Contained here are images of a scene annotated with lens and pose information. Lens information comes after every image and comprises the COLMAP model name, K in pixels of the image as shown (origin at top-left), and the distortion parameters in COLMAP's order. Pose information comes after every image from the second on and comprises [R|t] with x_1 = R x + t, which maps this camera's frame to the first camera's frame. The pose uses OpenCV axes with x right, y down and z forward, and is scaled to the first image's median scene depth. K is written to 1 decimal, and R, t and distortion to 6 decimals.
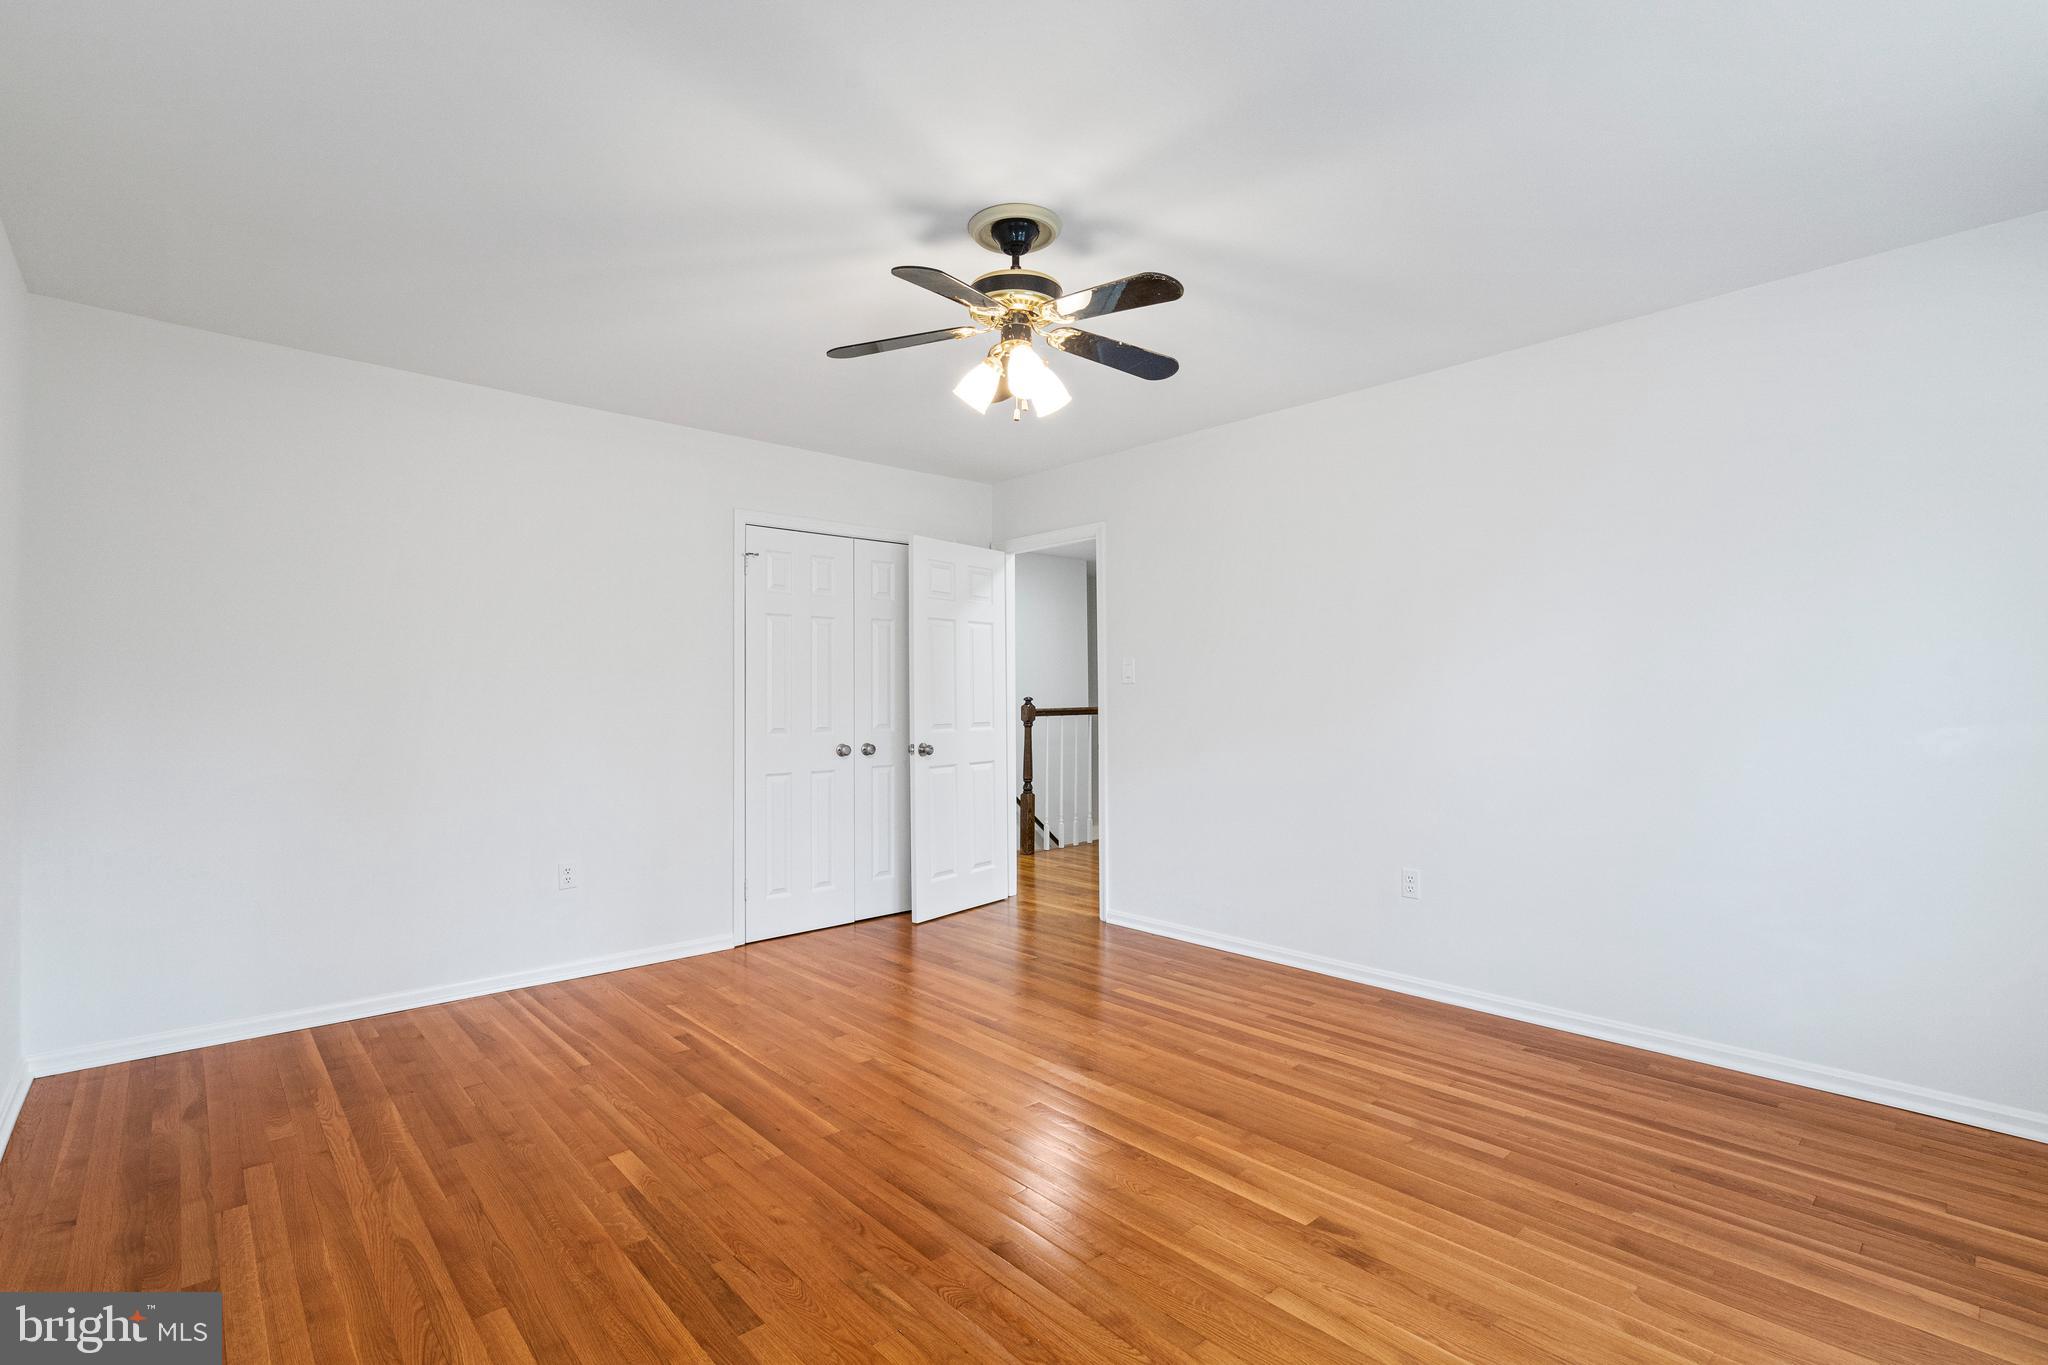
lens RADIAL K [[931.1, 0, 1028.1], [0, 931.1, 690.2], [0, 0, 1]] dist [-0.001225, 0.001664]
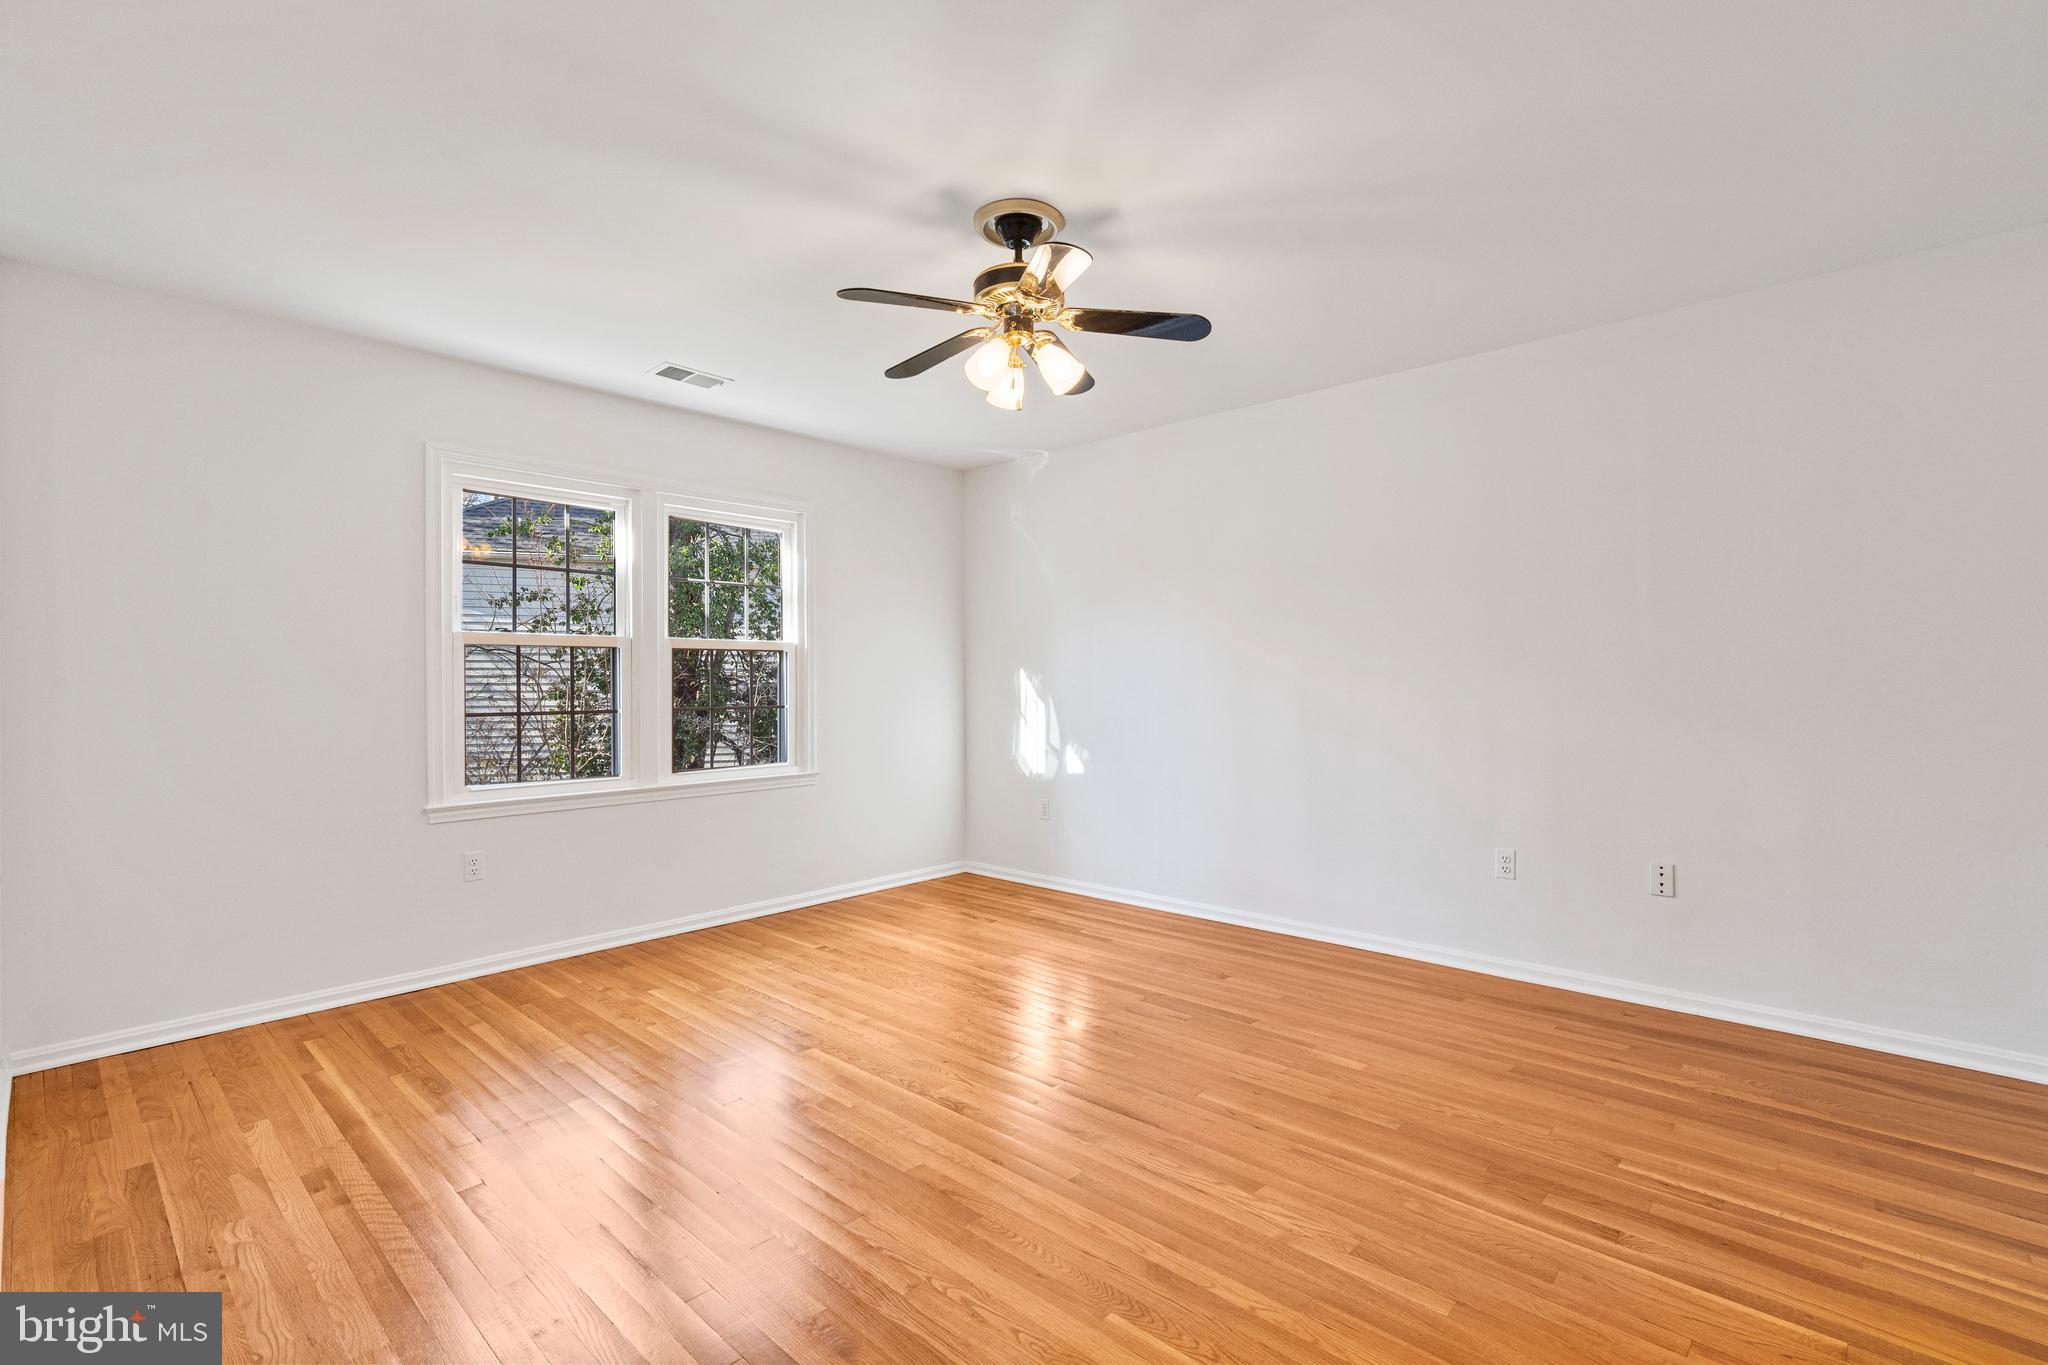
lens RADIAL K [[931.1, 0, 1029.4], [0, 931.1, 679.1], [0, 0, 1]] dist [-0.001225, 0.001664]
pose [[-0.996217, 0.009189, -0.086413, 0.066788], [0.009498, 0.999950, -0.003159, 0.010936], [0.086380, -0.003968, -0.996254, 1.919376]]
